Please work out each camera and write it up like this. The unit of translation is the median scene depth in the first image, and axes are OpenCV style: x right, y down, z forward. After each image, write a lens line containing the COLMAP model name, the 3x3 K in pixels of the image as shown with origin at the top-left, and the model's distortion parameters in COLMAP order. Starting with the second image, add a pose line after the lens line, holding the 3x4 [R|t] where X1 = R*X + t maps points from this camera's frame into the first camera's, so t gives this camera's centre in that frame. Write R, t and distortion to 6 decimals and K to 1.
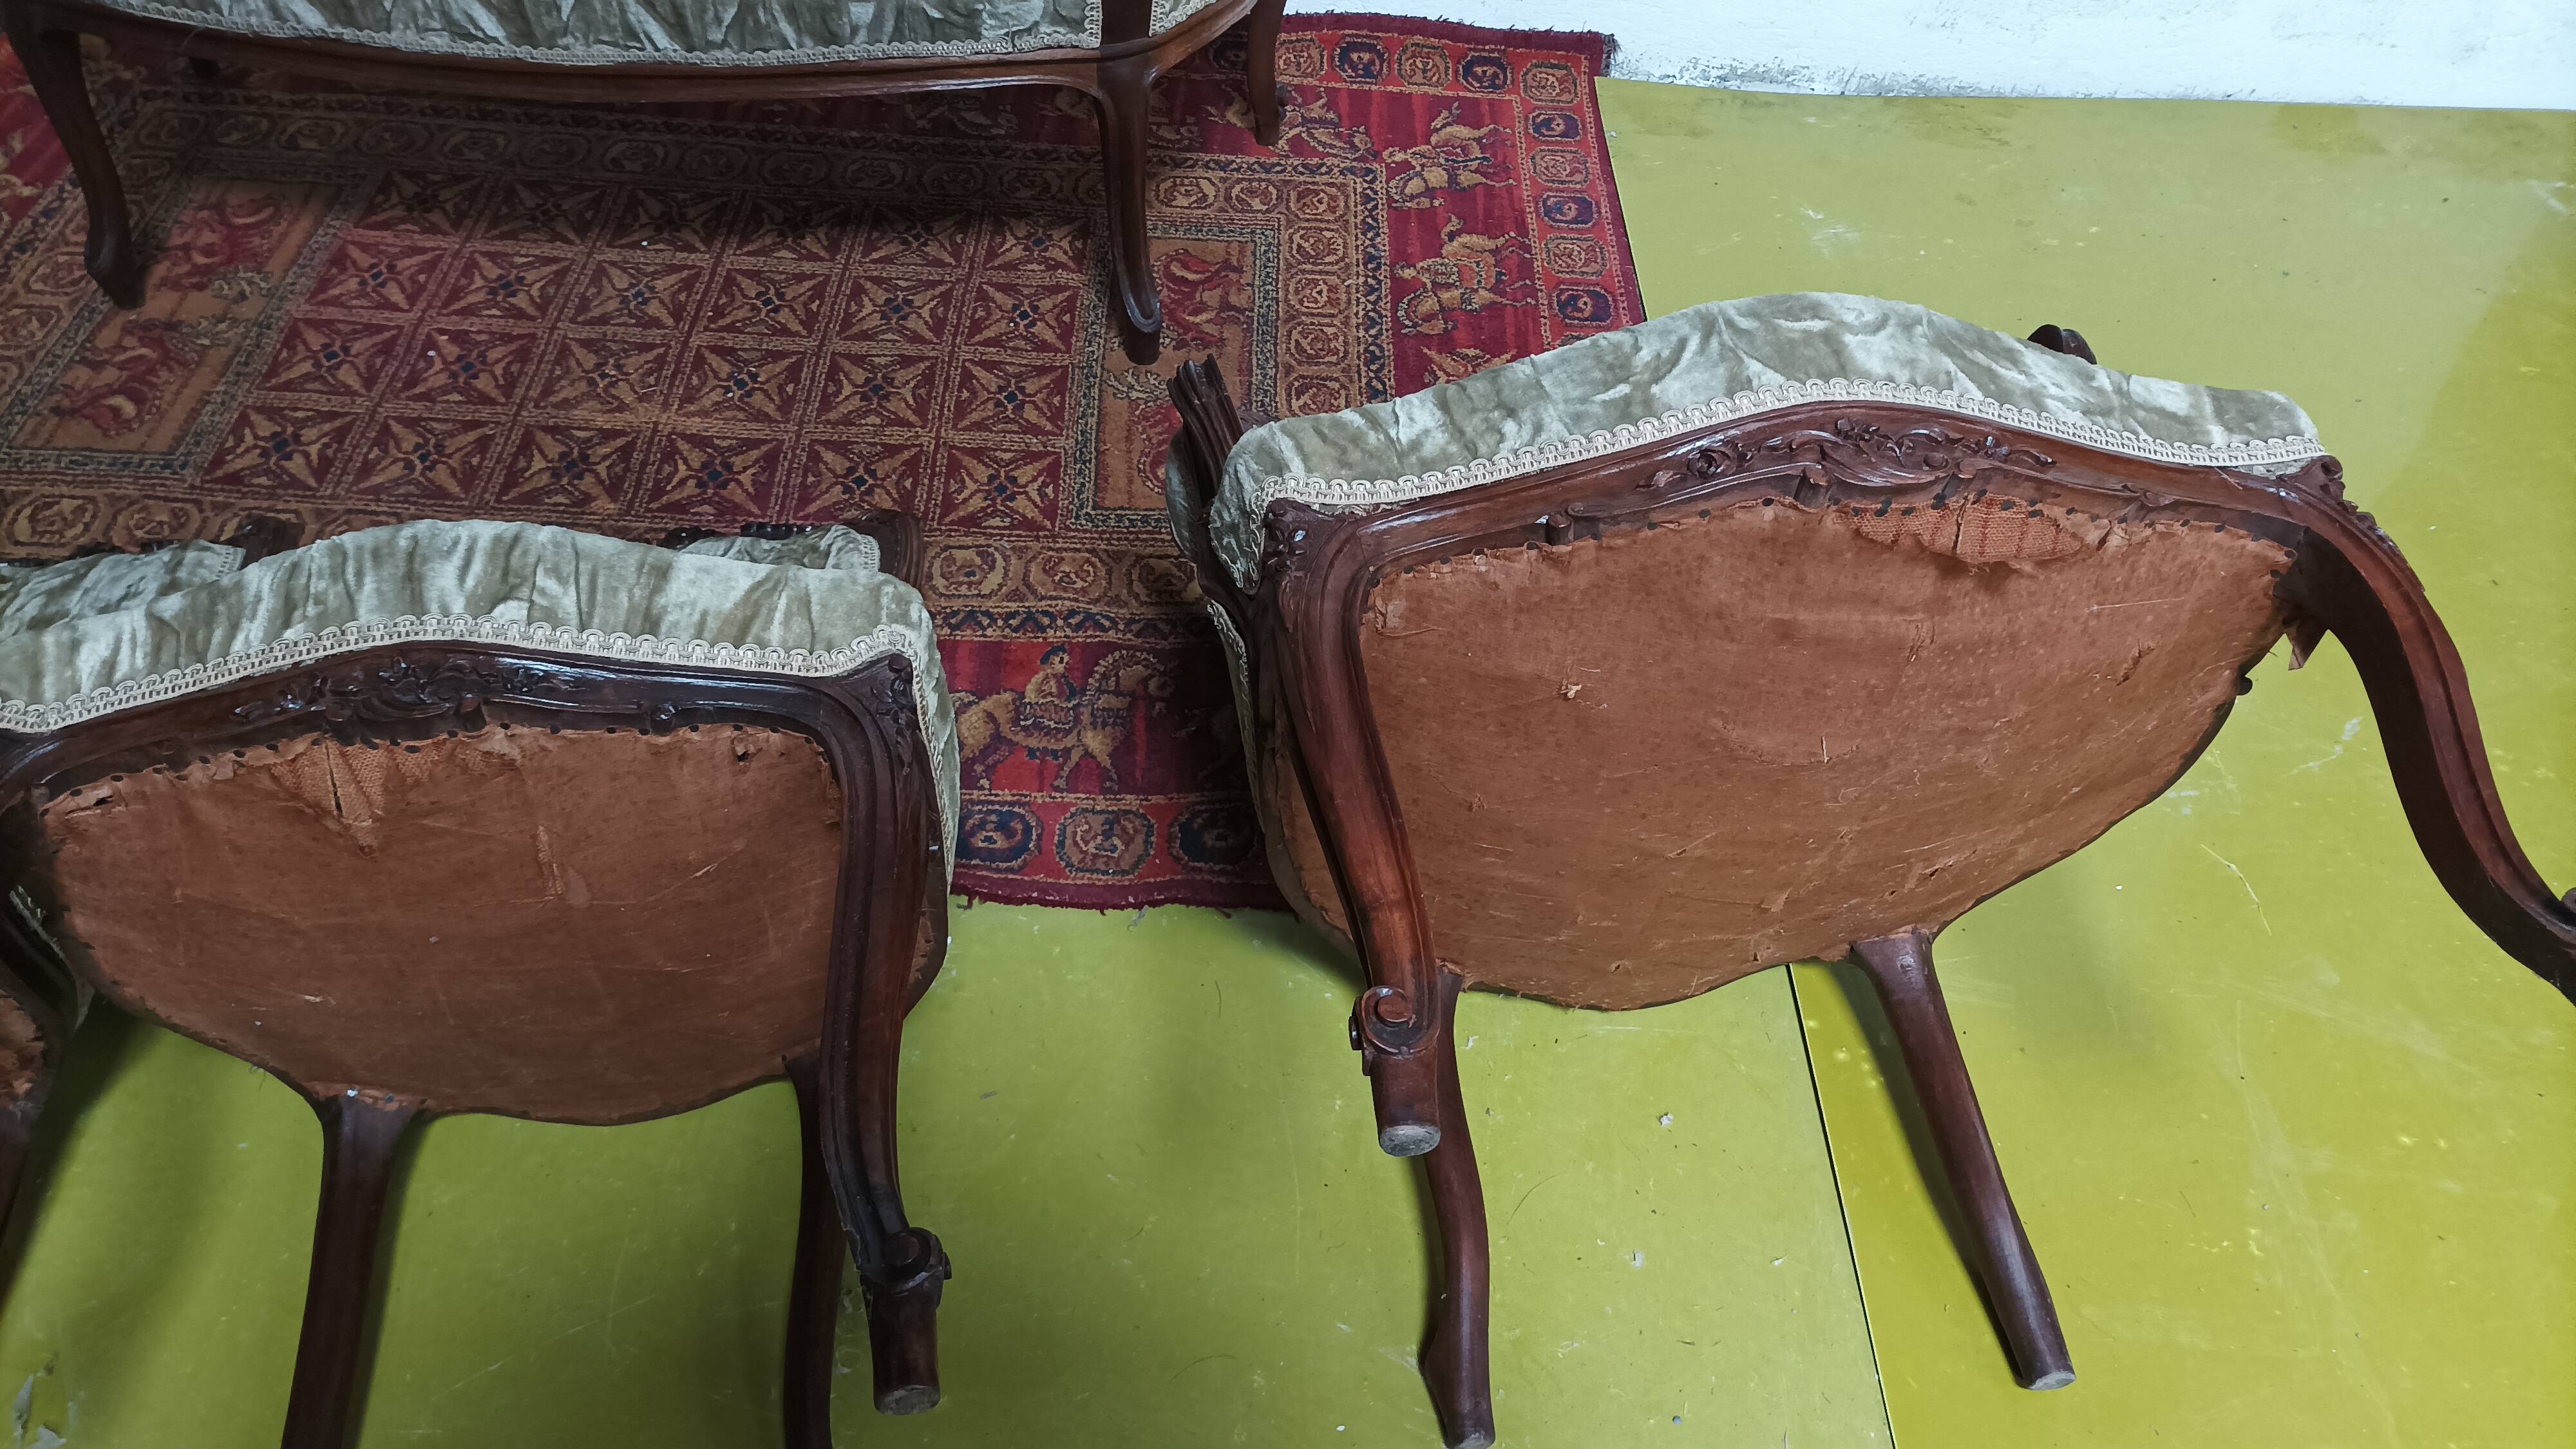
lens RADIAL K [[1887.0, 0, 1288.0], [0, 1887.0, 724.5], [0, 0, 1]] dist [0.036339, -0.033528]
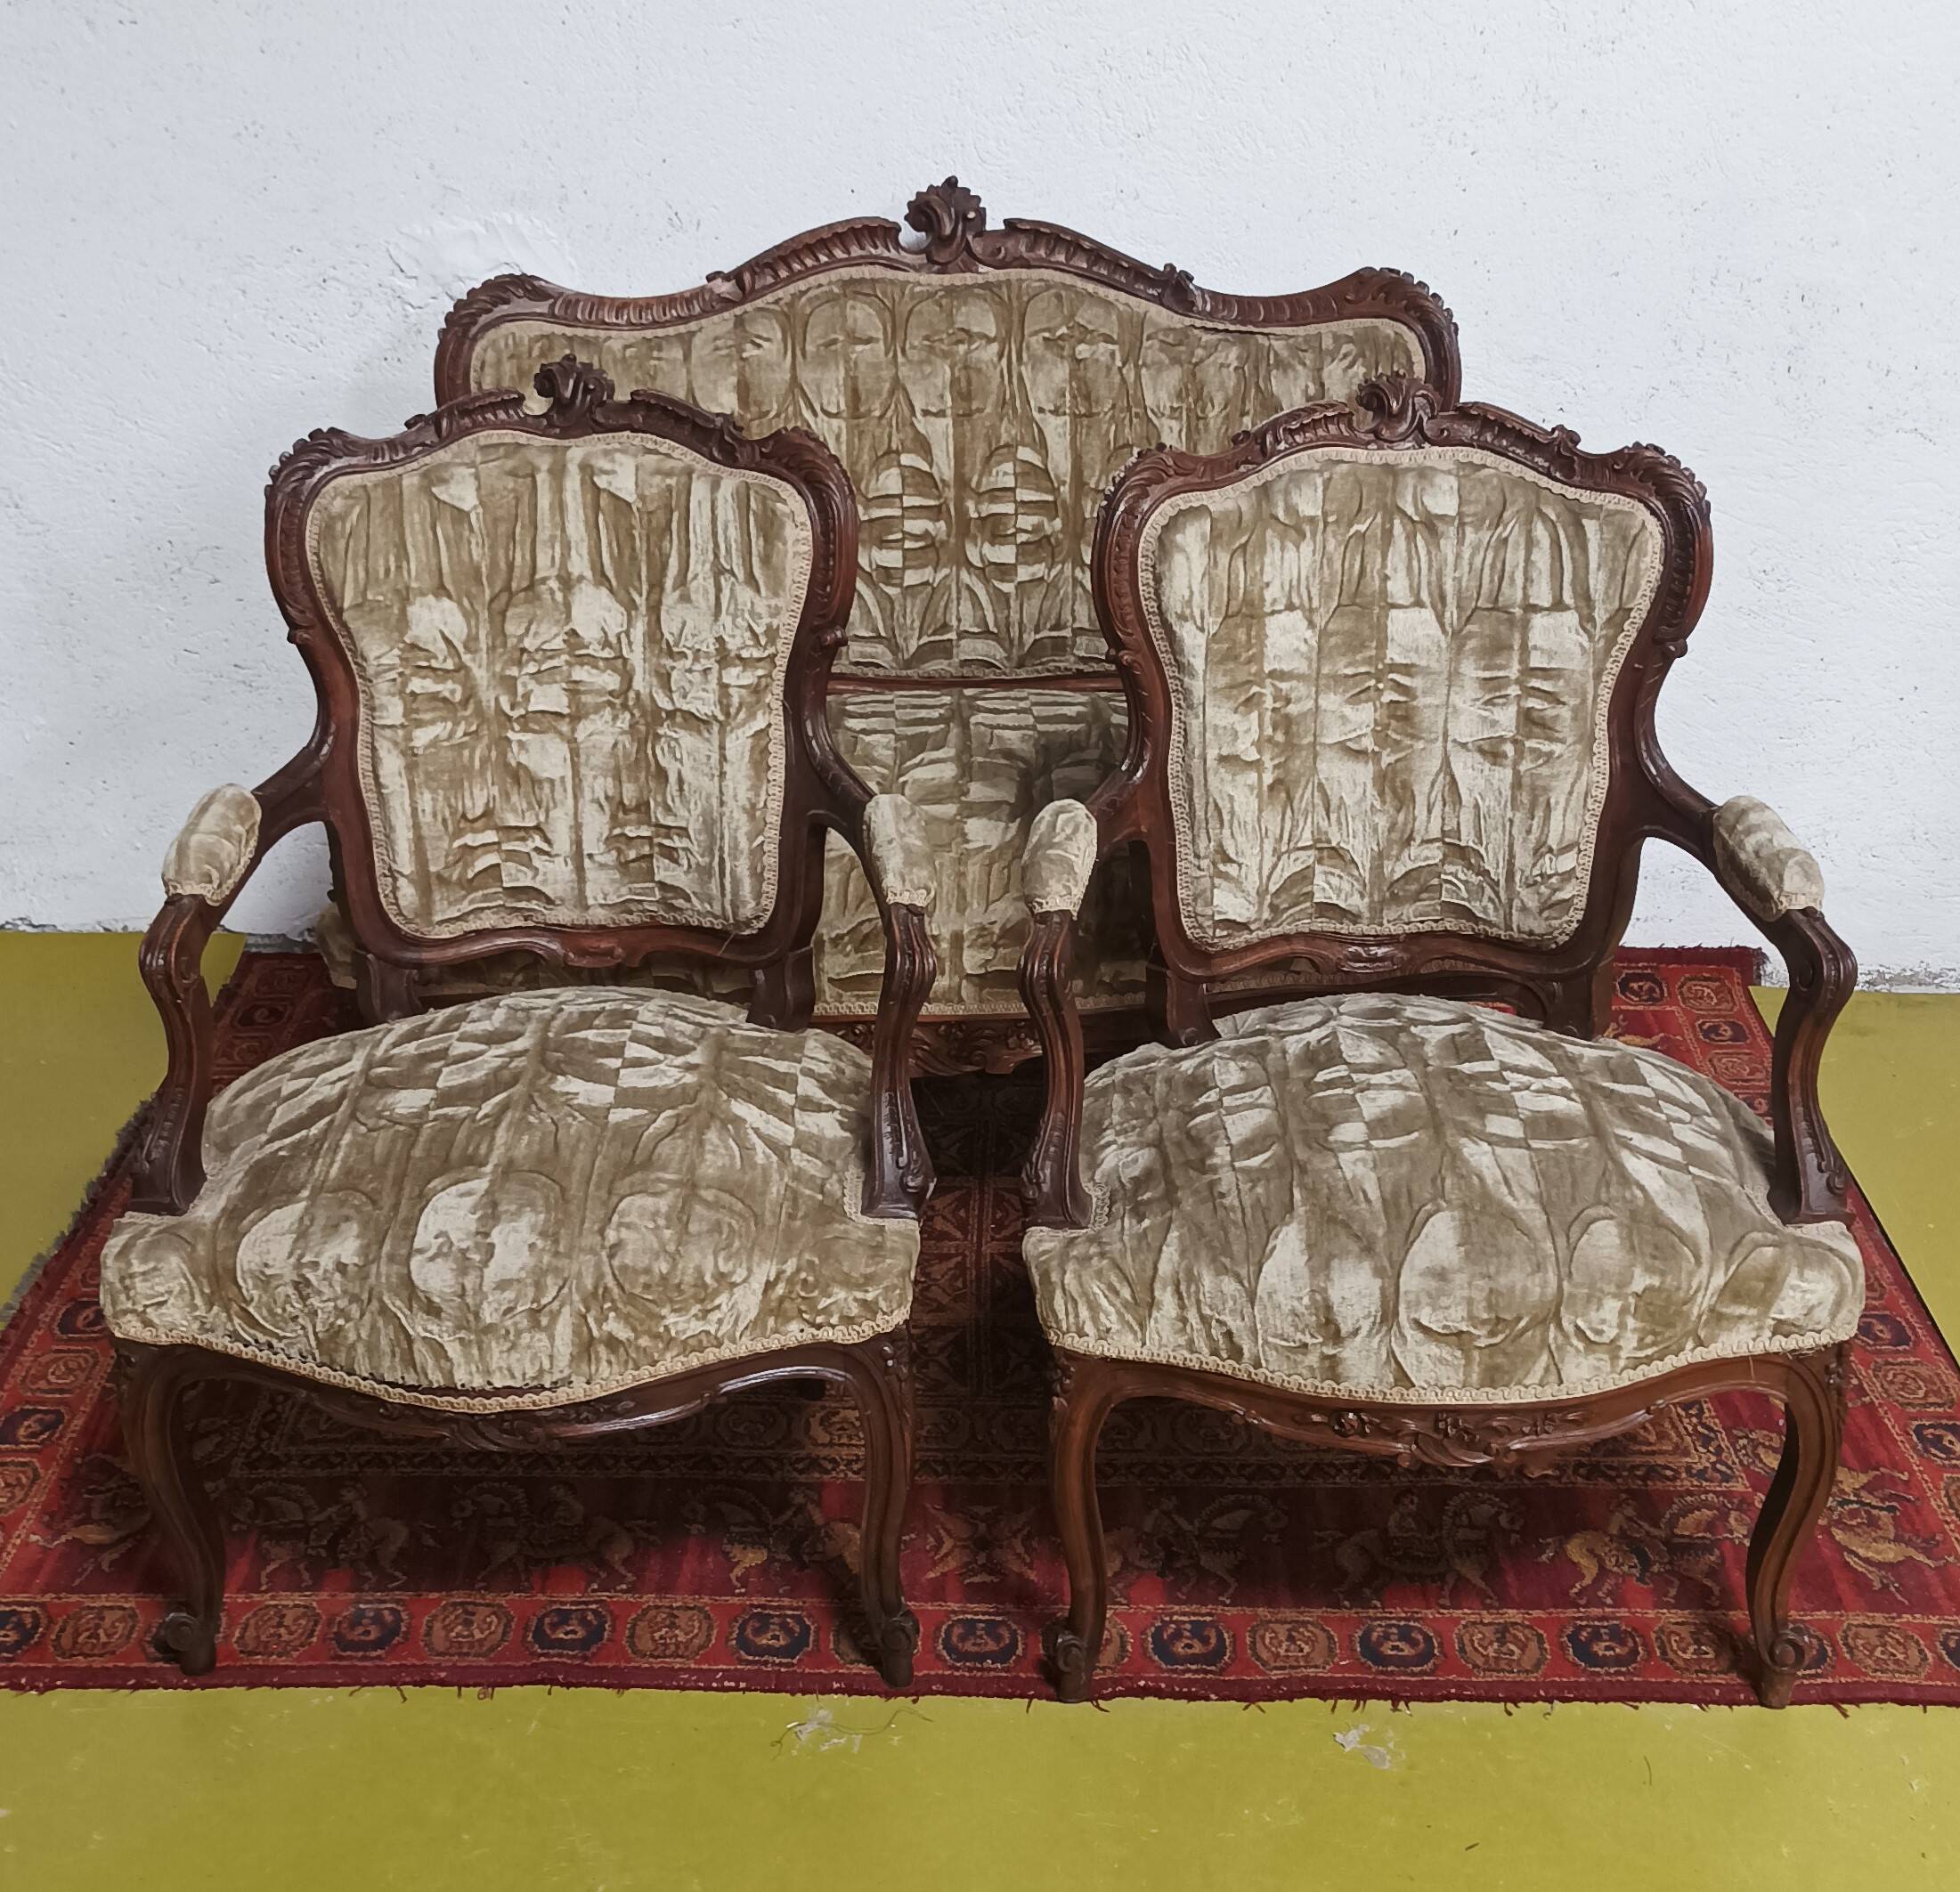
lens RADIAL K [[2580.1, 0, 980.0], [0, 2580.1, 946.0], [0, 0, 1]] dist [0.038490, 0.005204]
pose [[0.997910, -0.049776, -0.041210, -0.258388], [0.031719, 0.932901, -0.358734, 0.172909], [0.056301, 0.356677, 0.932530, -0.460172]]
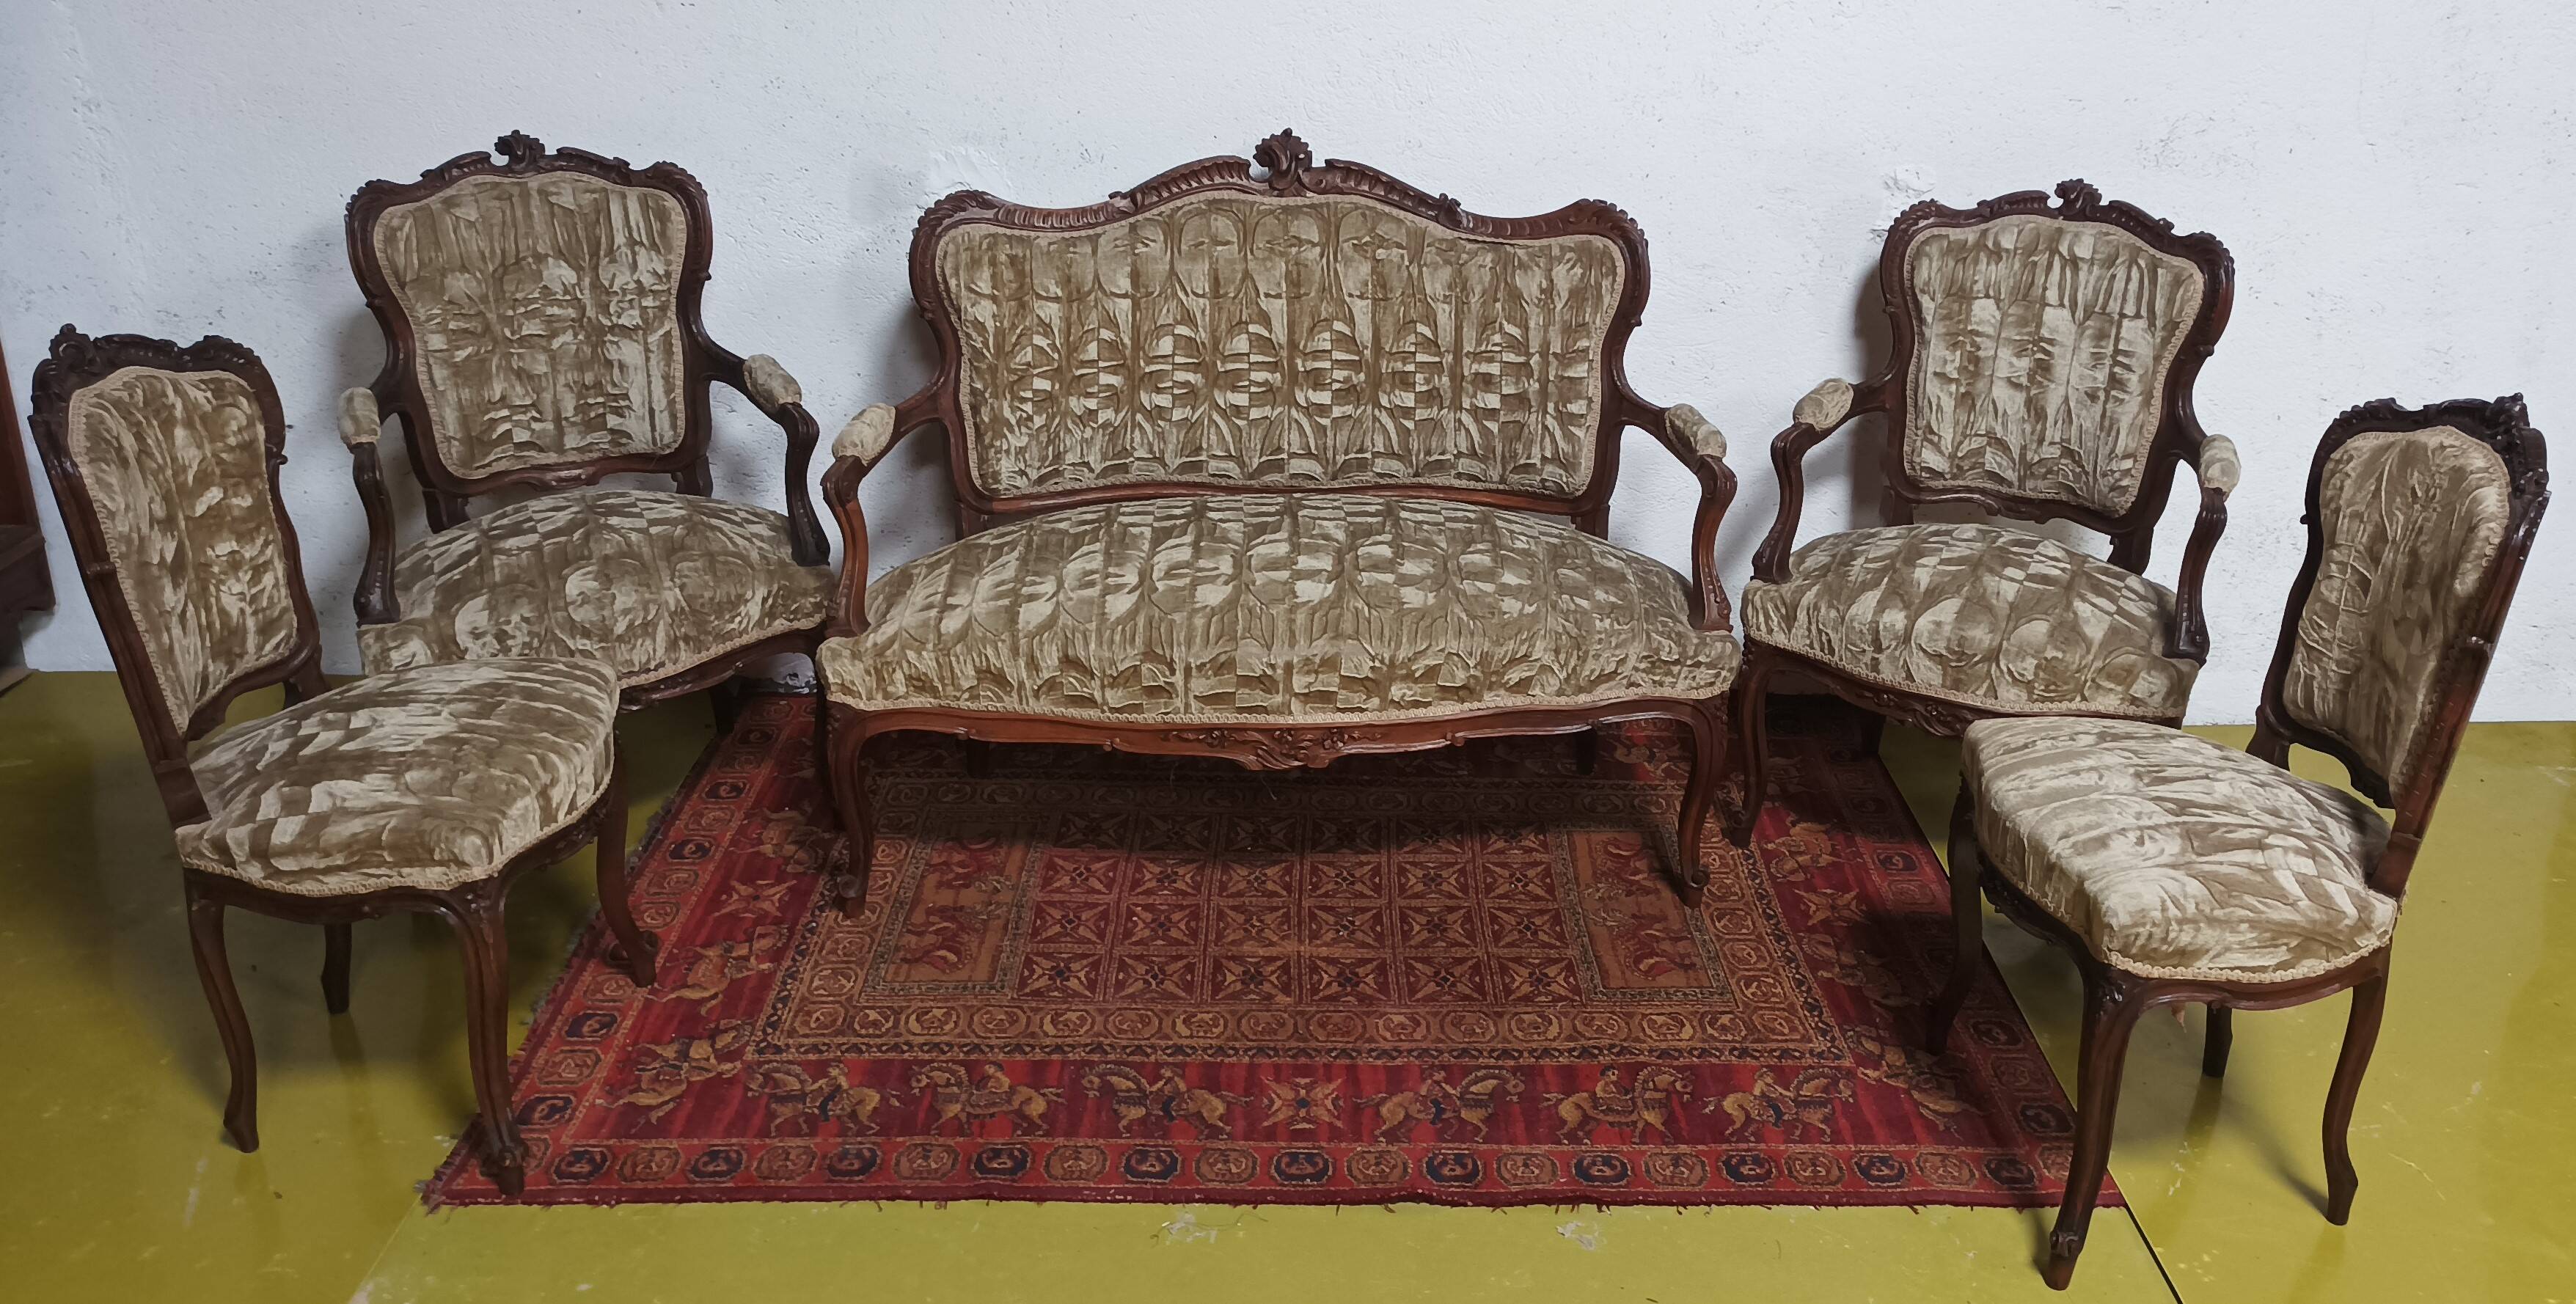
lens RADIAL K [[2124.7, 0, 1410.1], [0, 2124.7, 561.0], [0, 0, 1]] dist [0.046712, -0.071975]
pose [[0.998891, -0.041862, 0.021562, -0.267985], [0.047077, 0.898004, -0.437461, 0.297351], [-0.001050, 0.437991, 0.898979, -0.626208]]
